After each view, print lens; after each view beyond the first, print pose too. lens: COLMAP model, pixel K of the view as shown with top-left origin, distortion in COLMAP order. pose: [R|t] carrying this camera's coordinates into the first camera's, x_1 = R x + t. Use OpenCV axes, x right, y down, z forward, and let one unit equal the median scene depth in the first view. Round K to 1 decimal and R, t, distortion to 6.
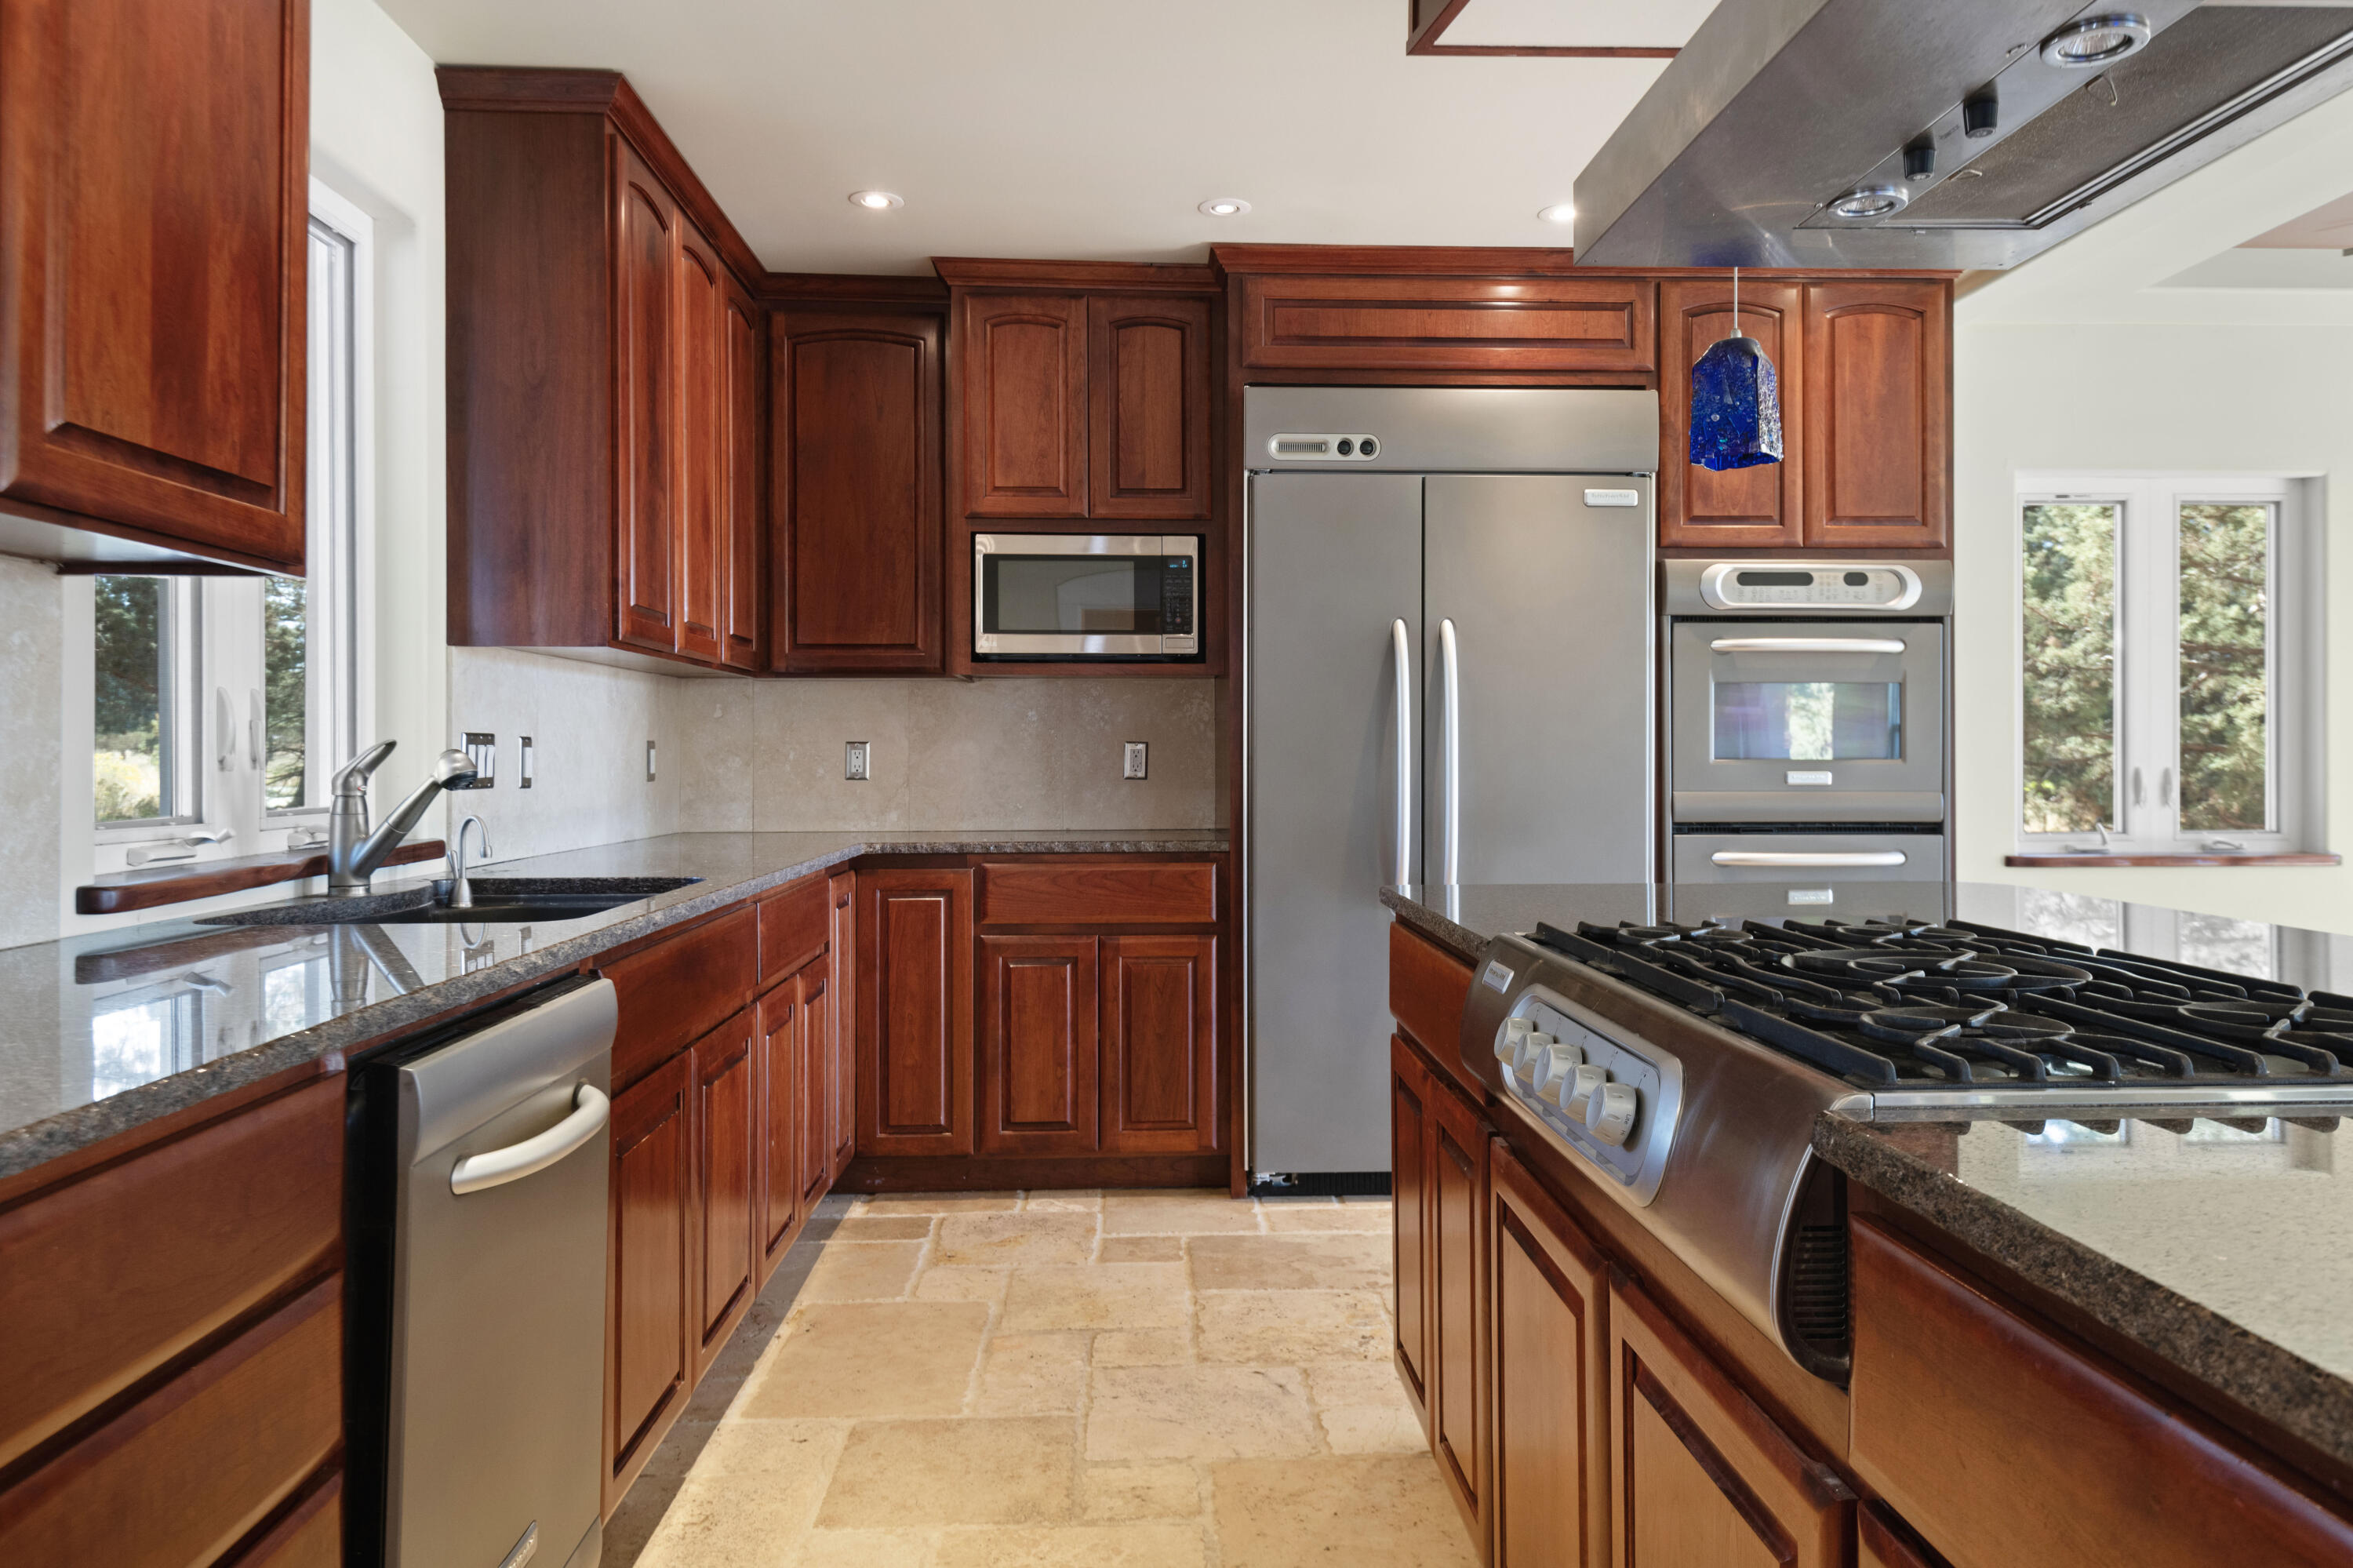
lens RADIAL K [[1539.0, 0, 1185.8], [0, 1539.0, 744.6], [0, 0, 1]] dist [0.009583, 0.001051]
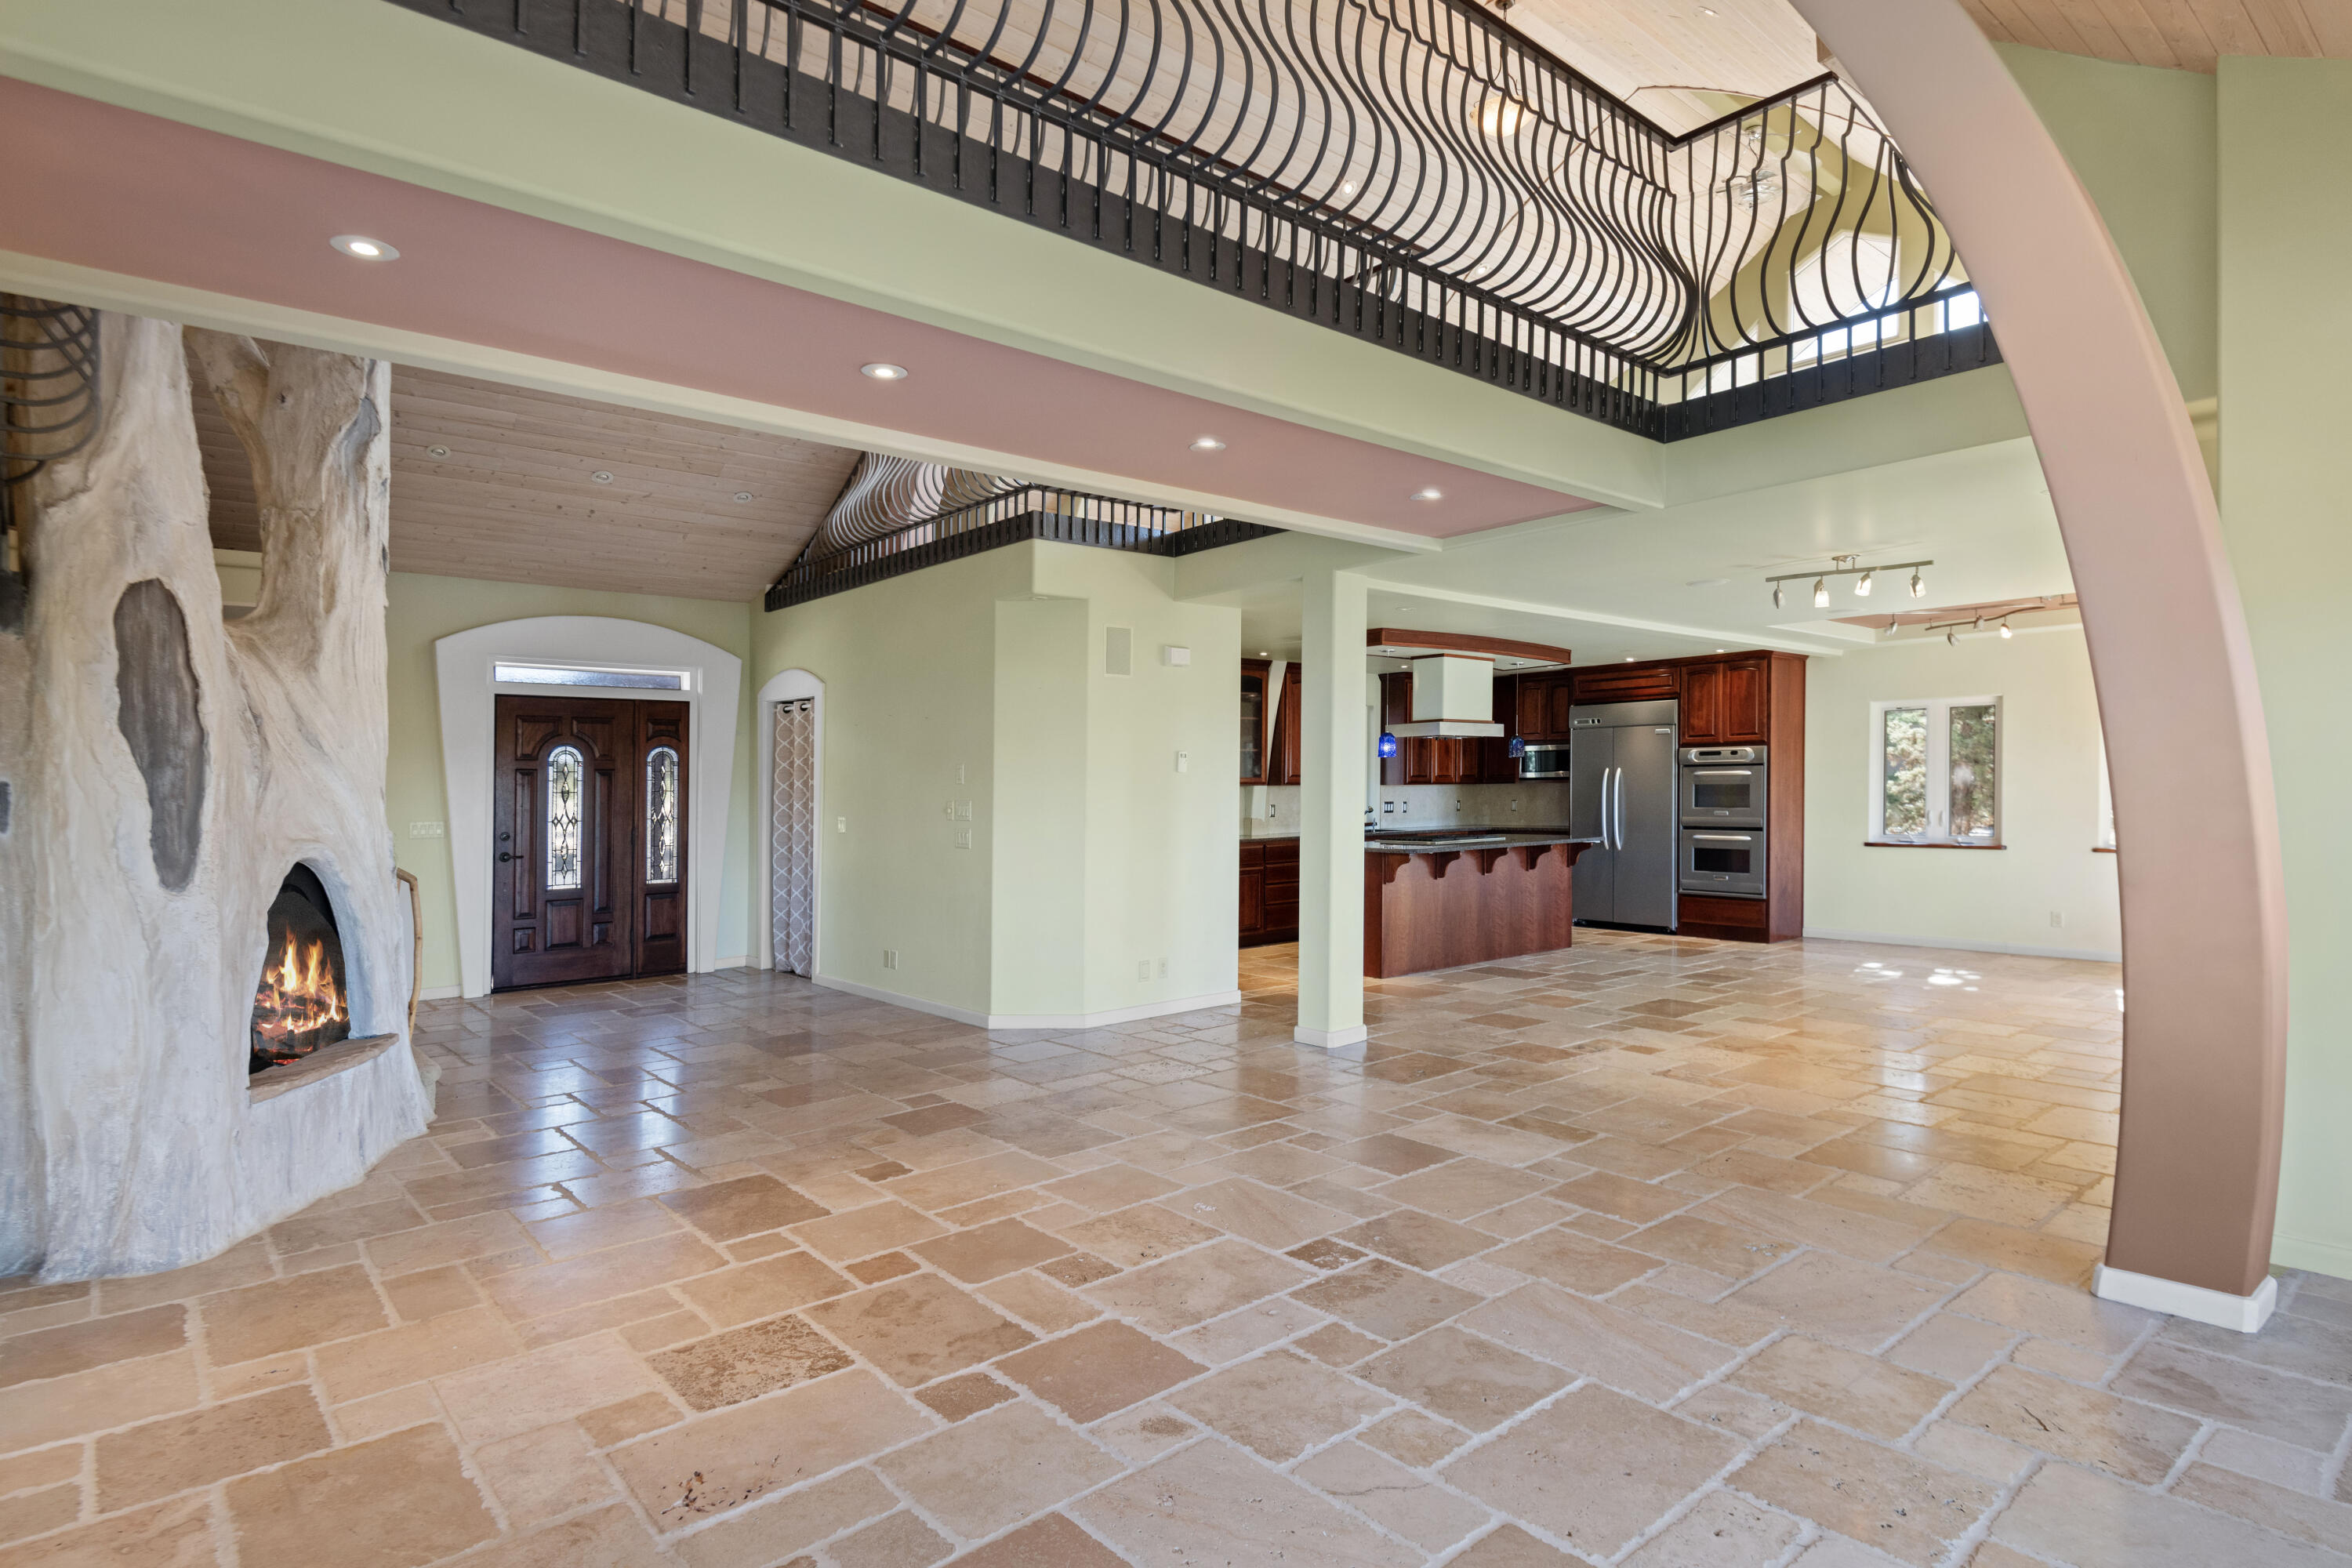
lens RADIAL K [[1222.5, 0, 1177.2], [0, 1222.5, 845.0], [0, 0, 1]] dist [0.072696, 0.000030]
pose [[0.606006, 0.031598, -0.794832, 1.810341], [0.014453, 0.998608, 0.050718, -0.061556], [0.795329, -0.042223, 0.604706, -1.538430]]
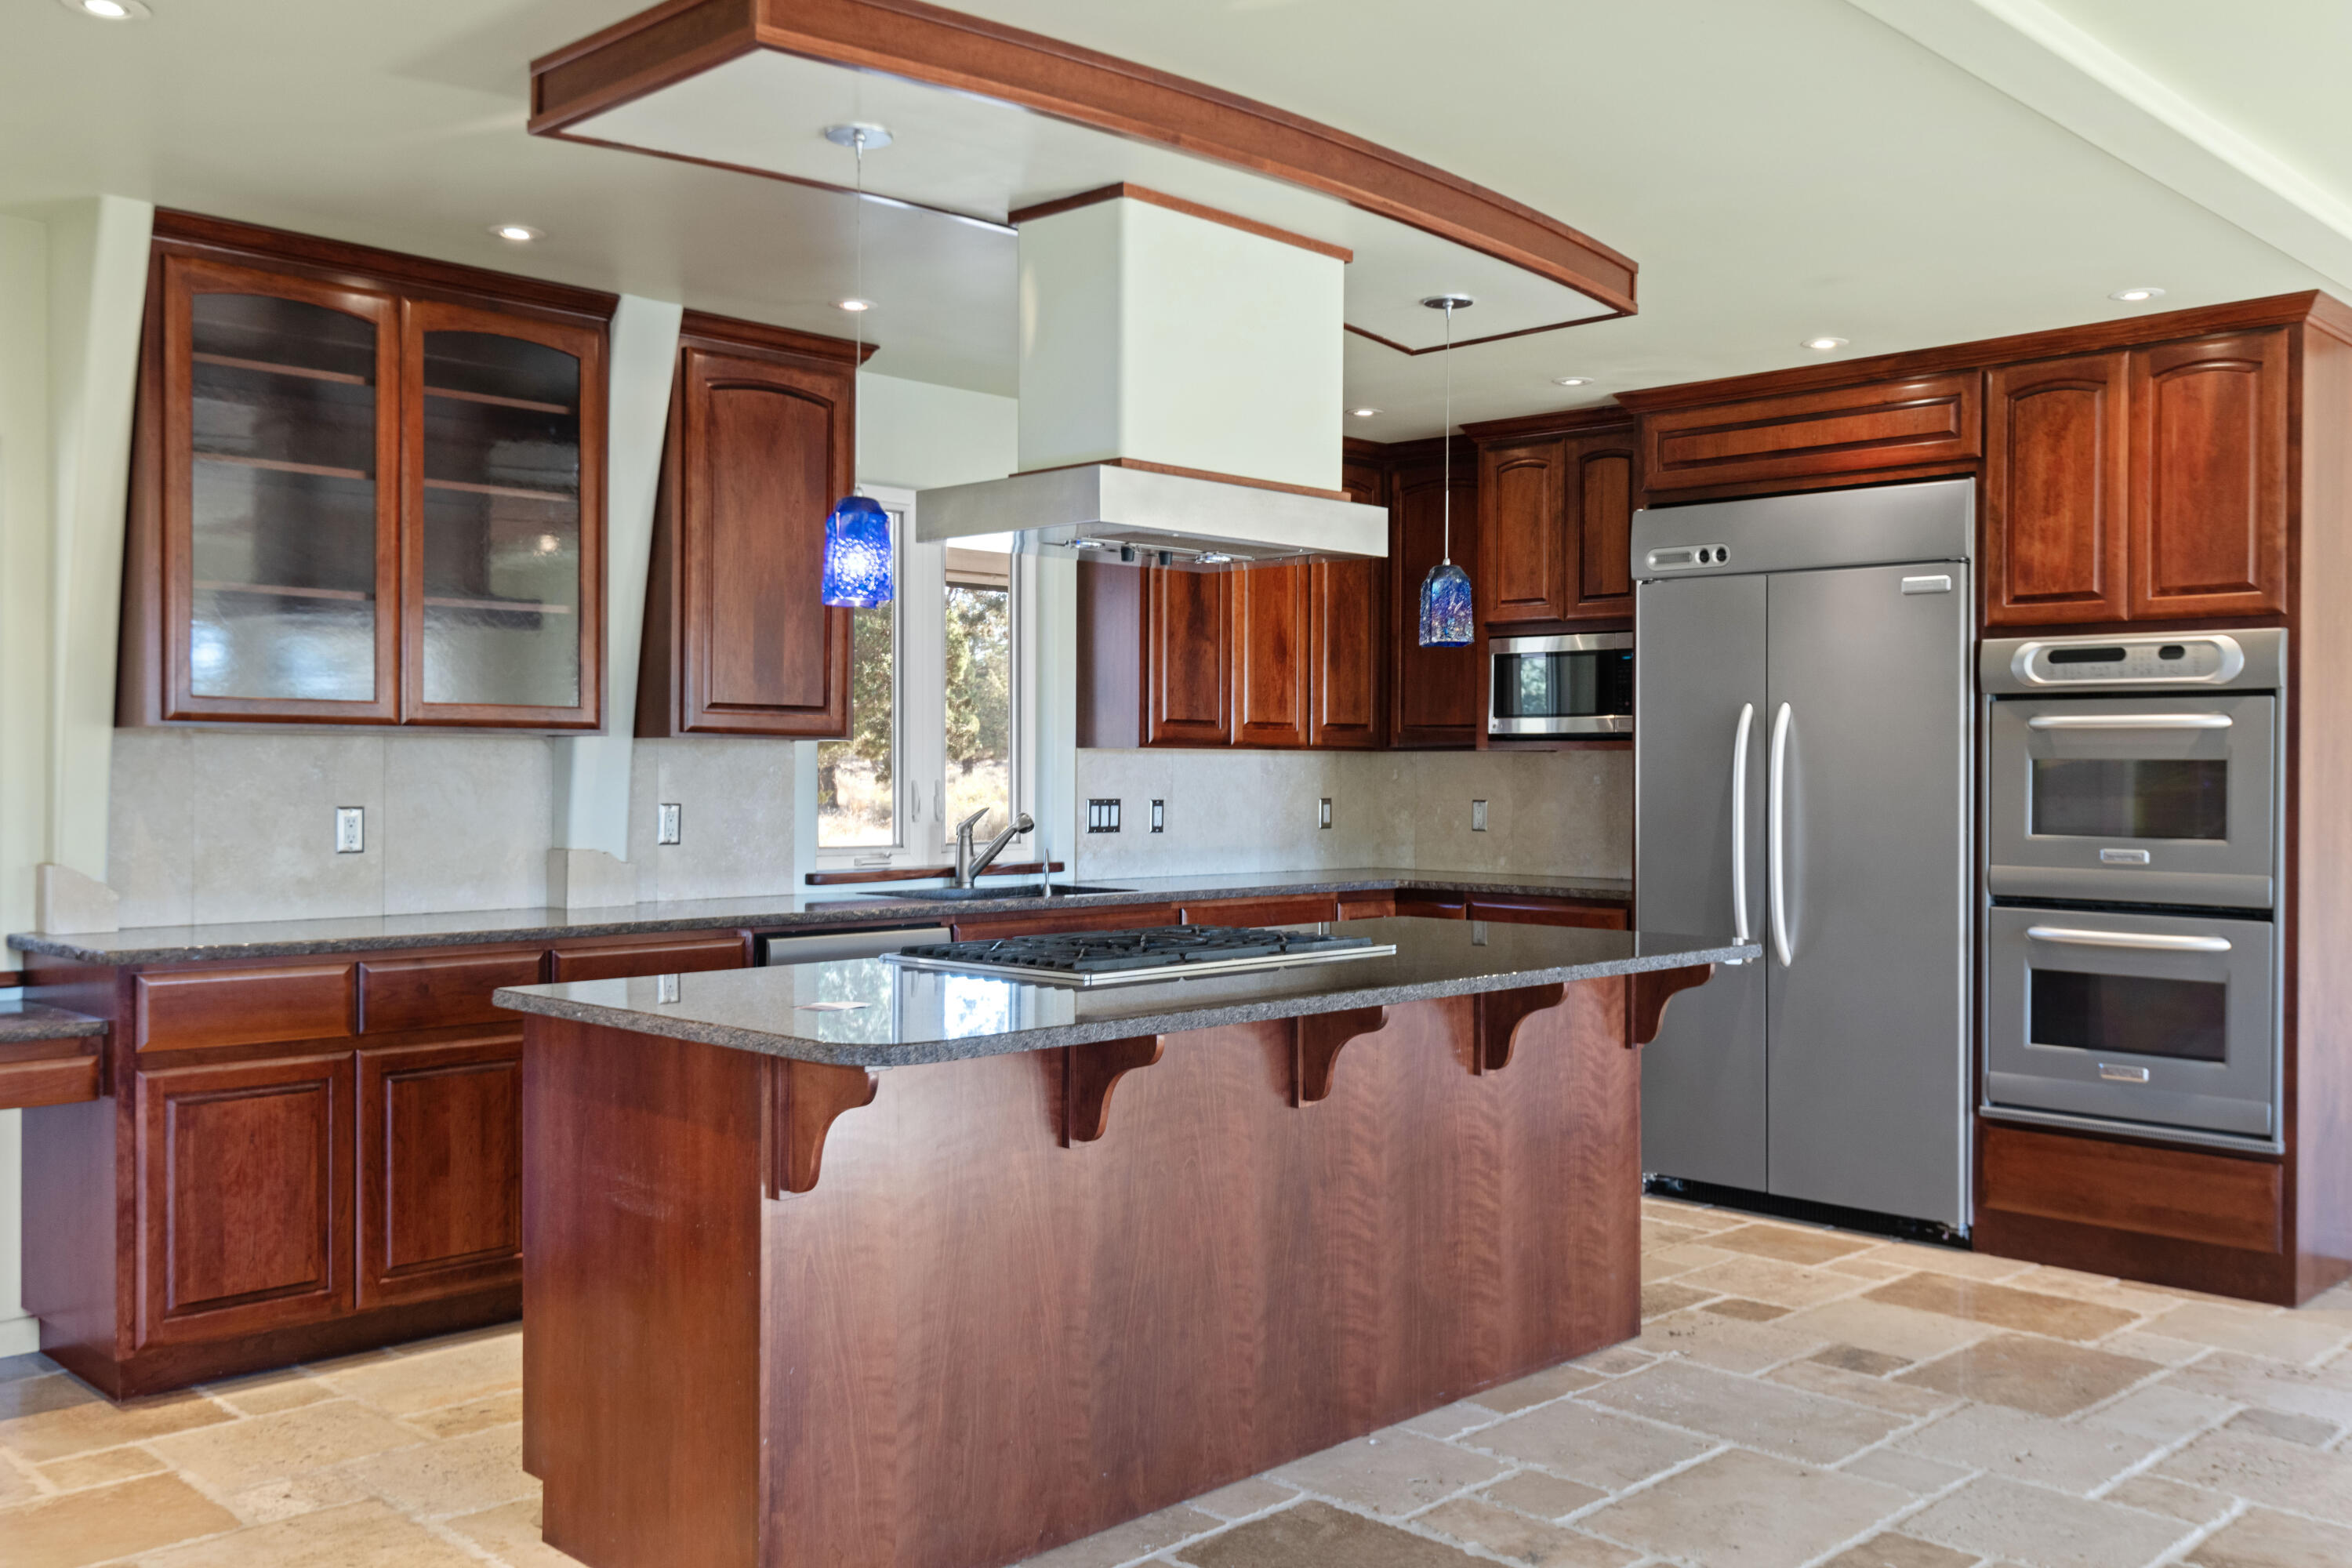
lens RADIAL K [[2056.0, 0, 1176.0], [0, 2056.0, 784.0], [0, 0, 1]] dist [-0.005912, 0.002267]
pose [[0.670969, 0.009856, -0.741420, 0.967690], [-0.000692, 0.999920, 0.012666, -0.040492], [0.741485, -0.007986, 0.670922, -0.327105]]
